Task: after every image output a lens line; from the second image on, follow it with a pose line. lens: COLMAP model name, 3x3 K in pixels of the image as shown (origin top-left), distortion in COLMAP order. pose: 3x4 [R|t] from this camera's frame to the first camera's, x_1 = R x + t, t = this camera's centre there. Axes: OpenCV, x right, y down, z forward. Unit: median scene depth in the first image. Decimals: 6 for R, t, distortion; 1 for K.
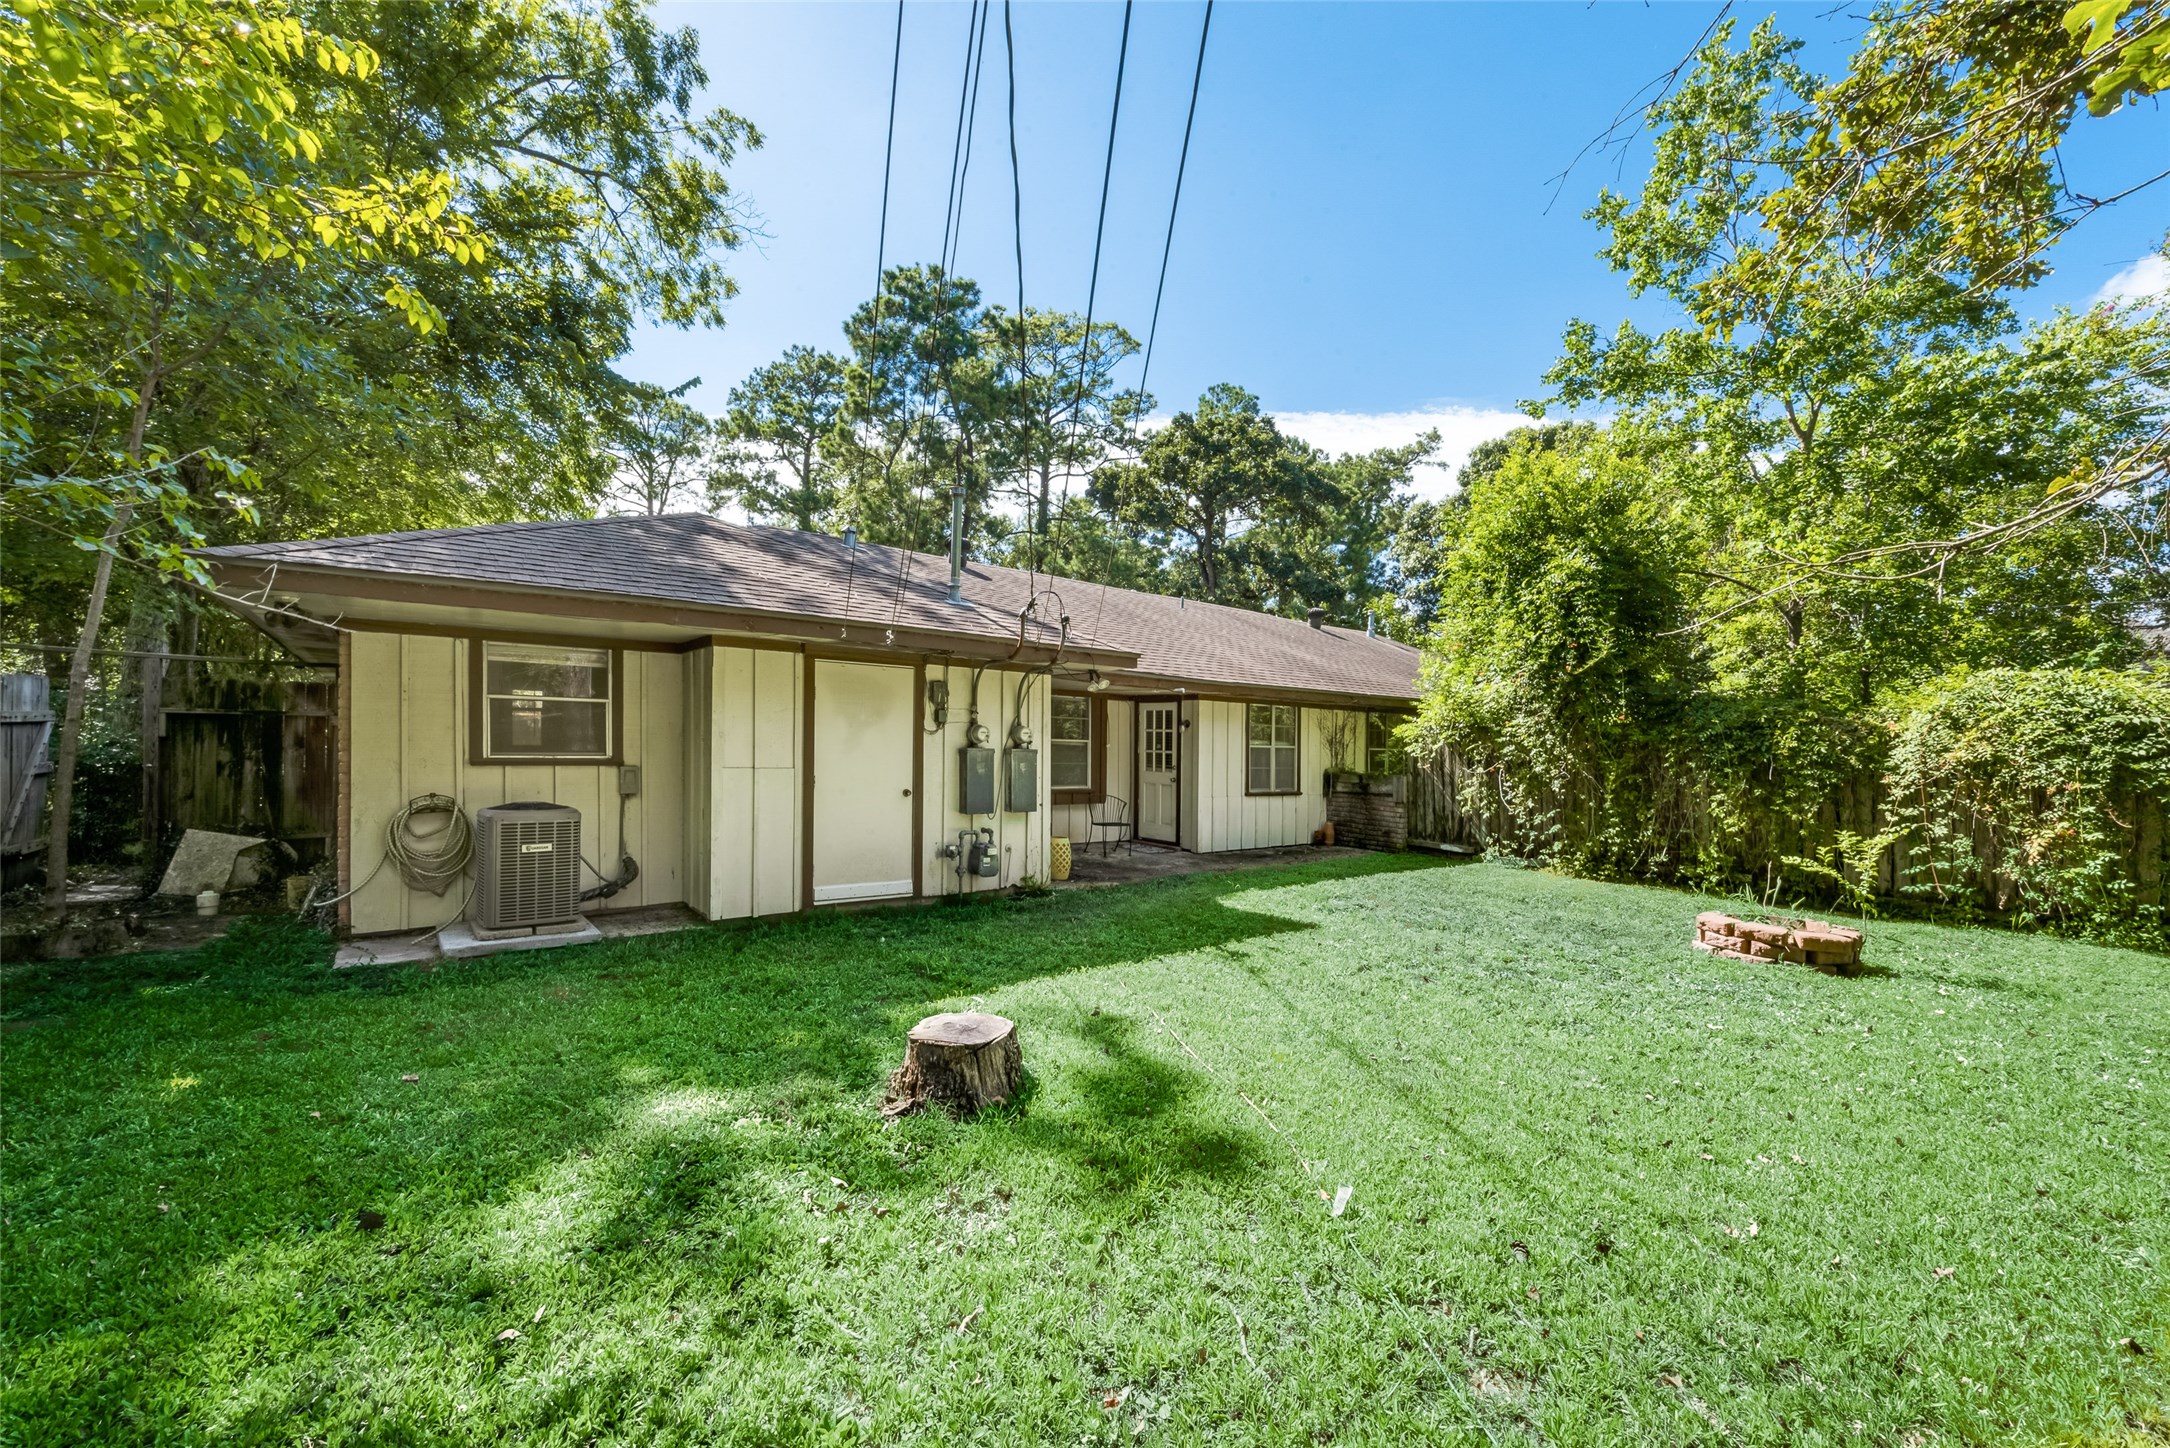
lens RADIAL K [[846.7, 0, 1099.1], [0, 846.7, 718.4], [0, 0, 1]] dist [0.002892, -0.000002]
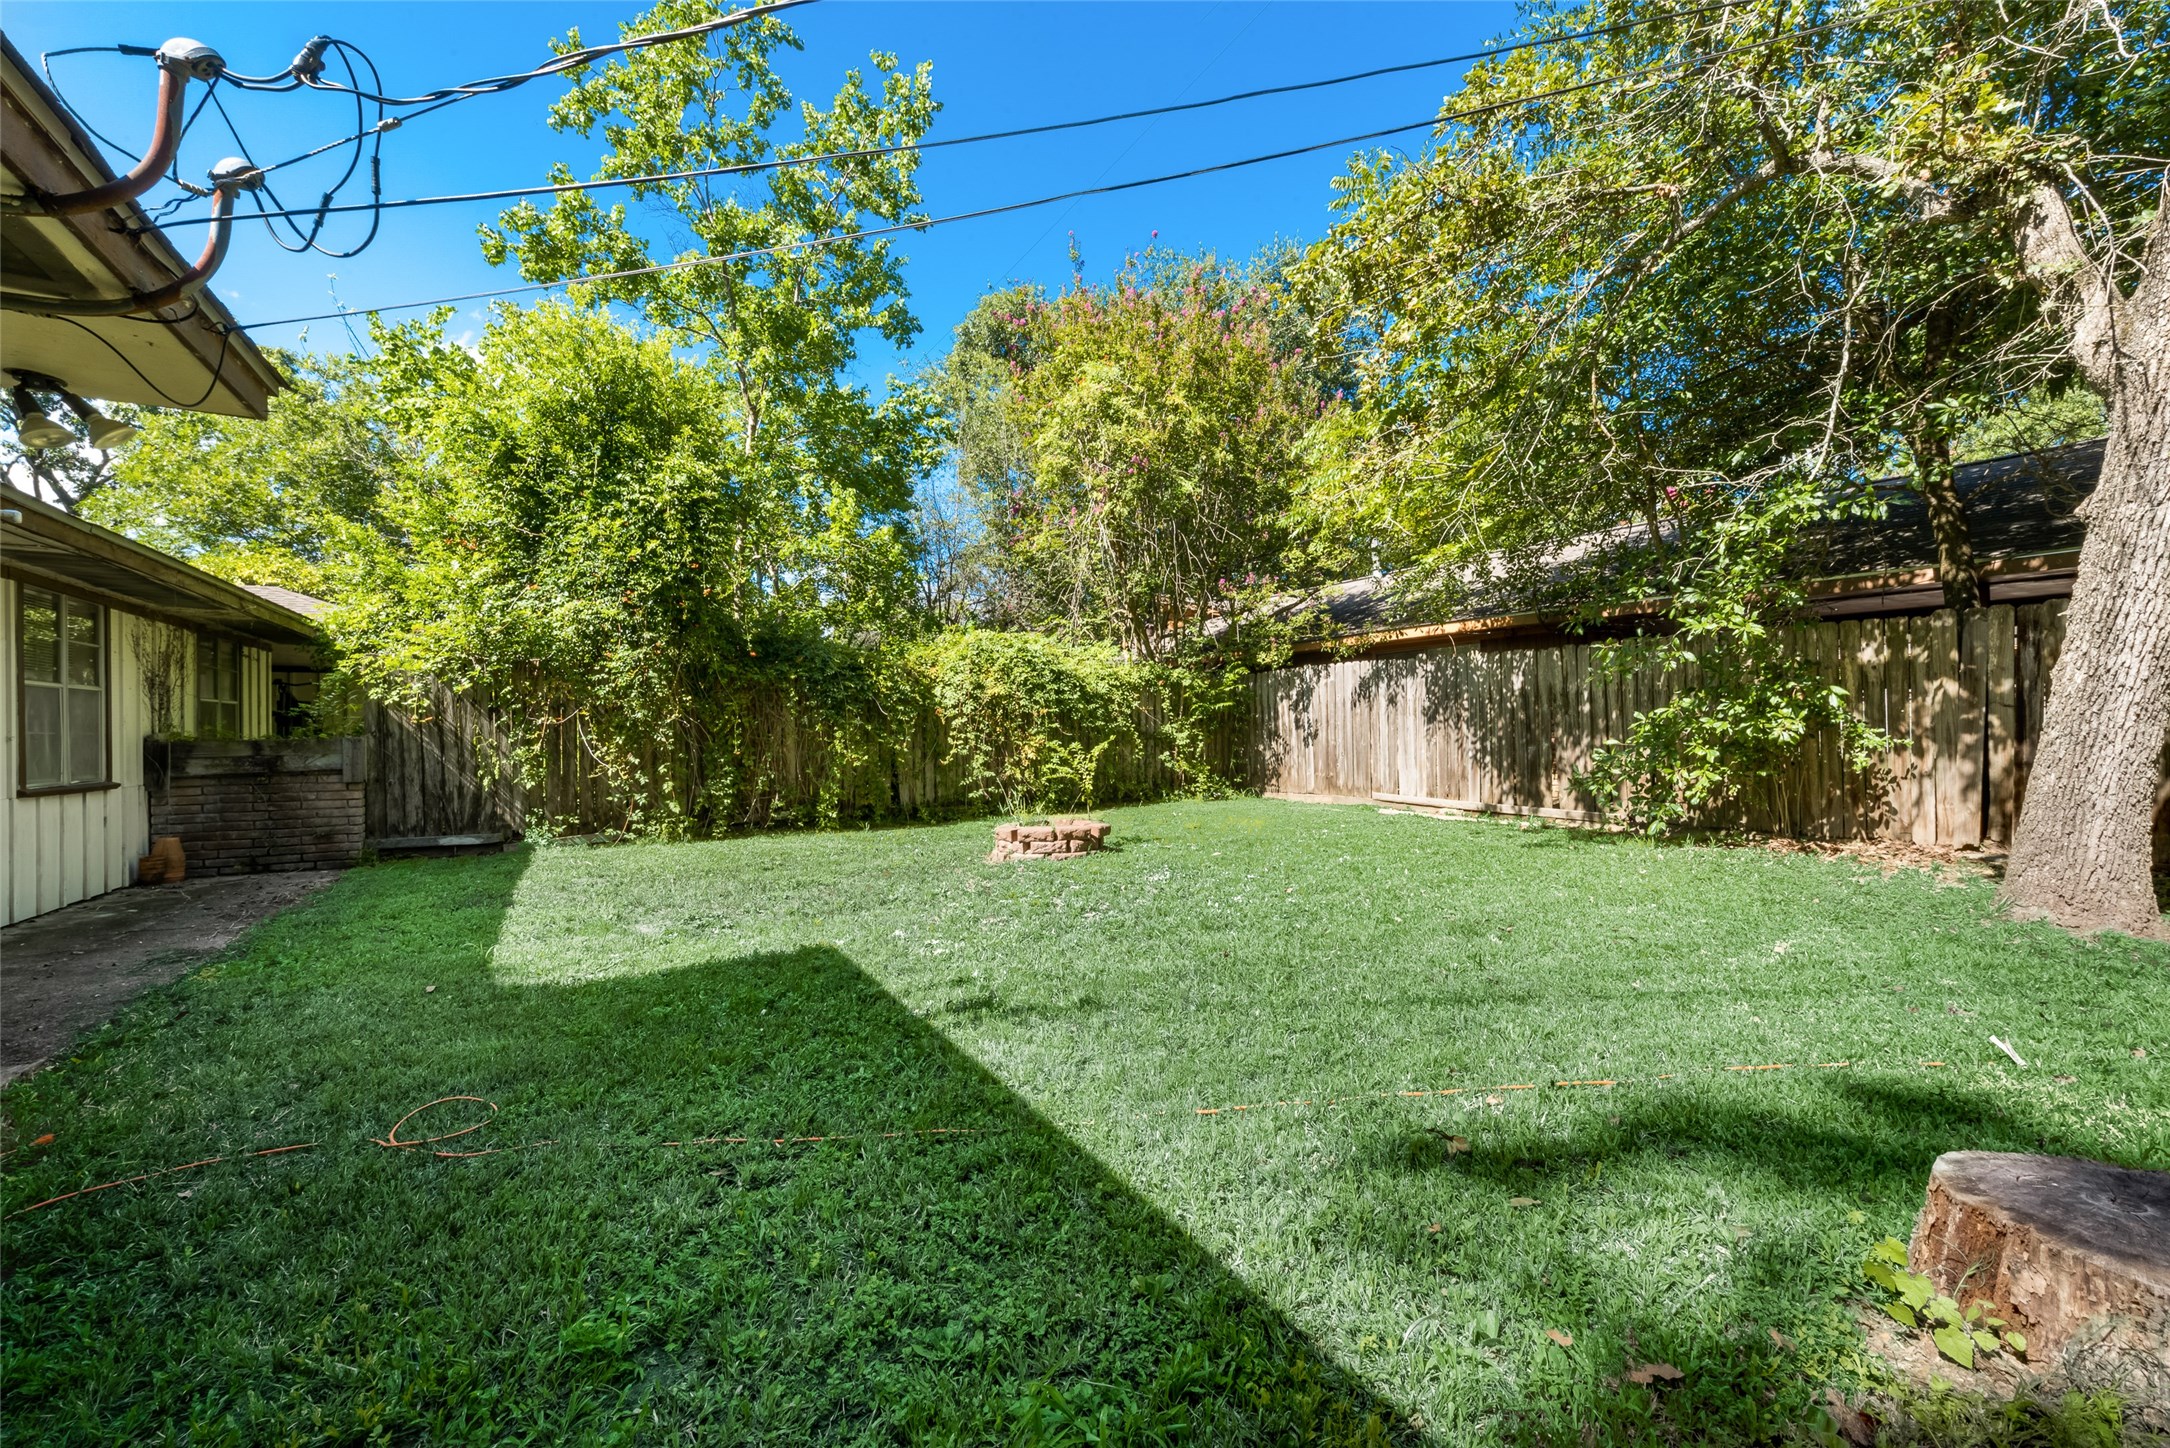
lens RADIAL K [[846.7, 0, 1099.1], [0, 846.7, 718.4], [0, 0, 1]] dist [0.002892, -0.000002]
pose [[0.133609, -0.016707, 0.990893, -0.183908], [-0.011821, 0.999760, 0.018450, 0.036899], [-0.990964, -0.014178, 0.133380, 0.404222]]
